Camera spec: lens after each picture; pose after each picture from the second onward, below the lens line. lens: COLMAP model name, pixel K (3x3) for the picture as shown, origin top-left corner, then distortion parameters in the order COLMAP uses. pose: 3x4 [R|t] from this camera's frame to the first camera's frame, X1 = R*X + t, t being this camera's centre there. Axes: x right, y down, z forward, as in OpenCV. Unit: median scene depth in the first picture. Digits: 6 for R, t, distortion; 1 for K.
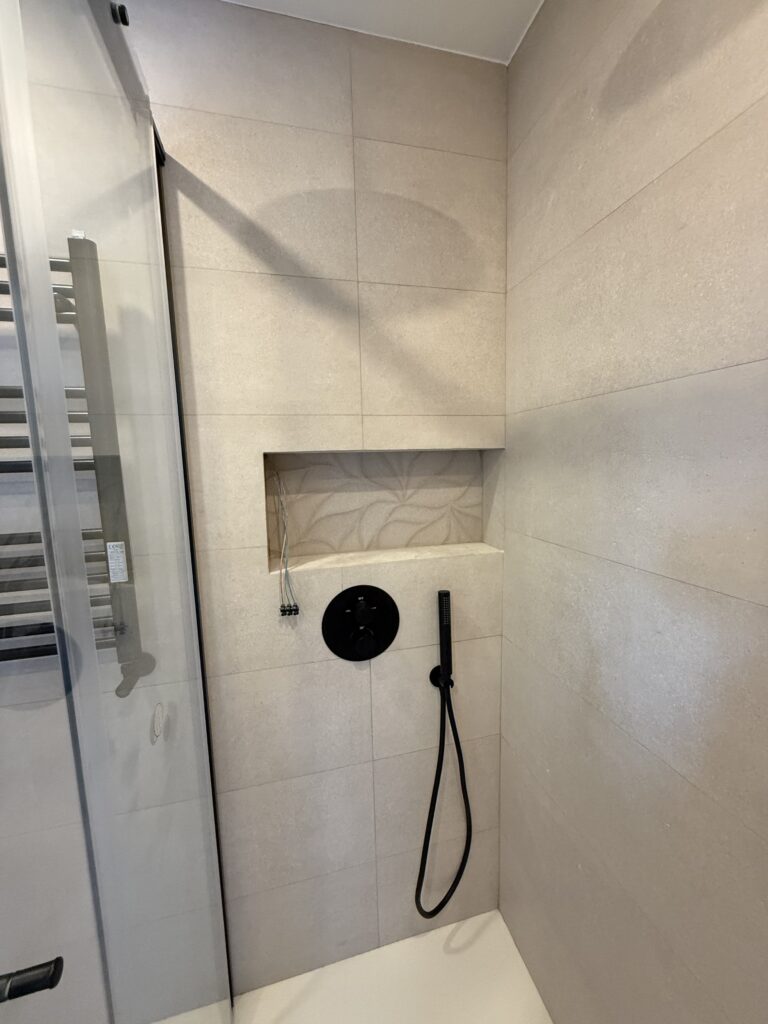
lens RADIAL K [[413.9, 0, 379.1], [0, 413.9, 512.5], [0, 0, 1]] dist [0.000752, 0.000104]
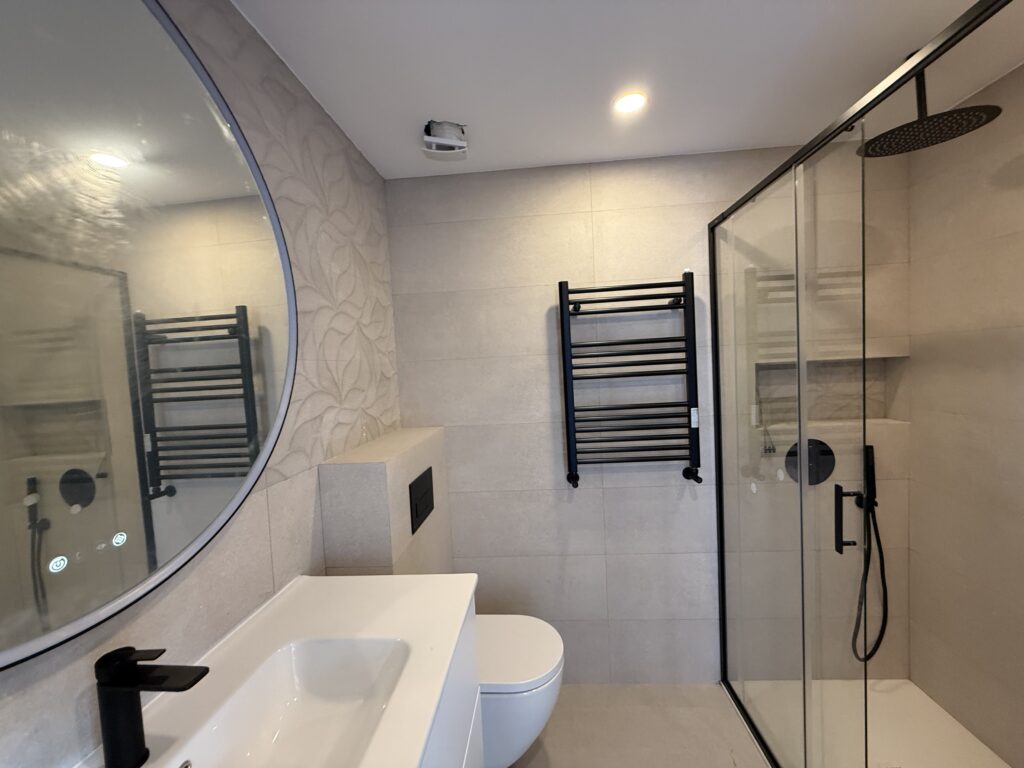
lens RADIAL K [[409.0, 0, 511.6], [0, 409.0, 386.6], [0, 0, 1]] dist [-0.000265, 0.000324]
pose [[0.949844, -0.007653, -0.312629, -0.665223], [-0.013473, 0.997771, -0.065360, 0.084379], [0.312432, 0.066294, 0.947624, -0.964873]]
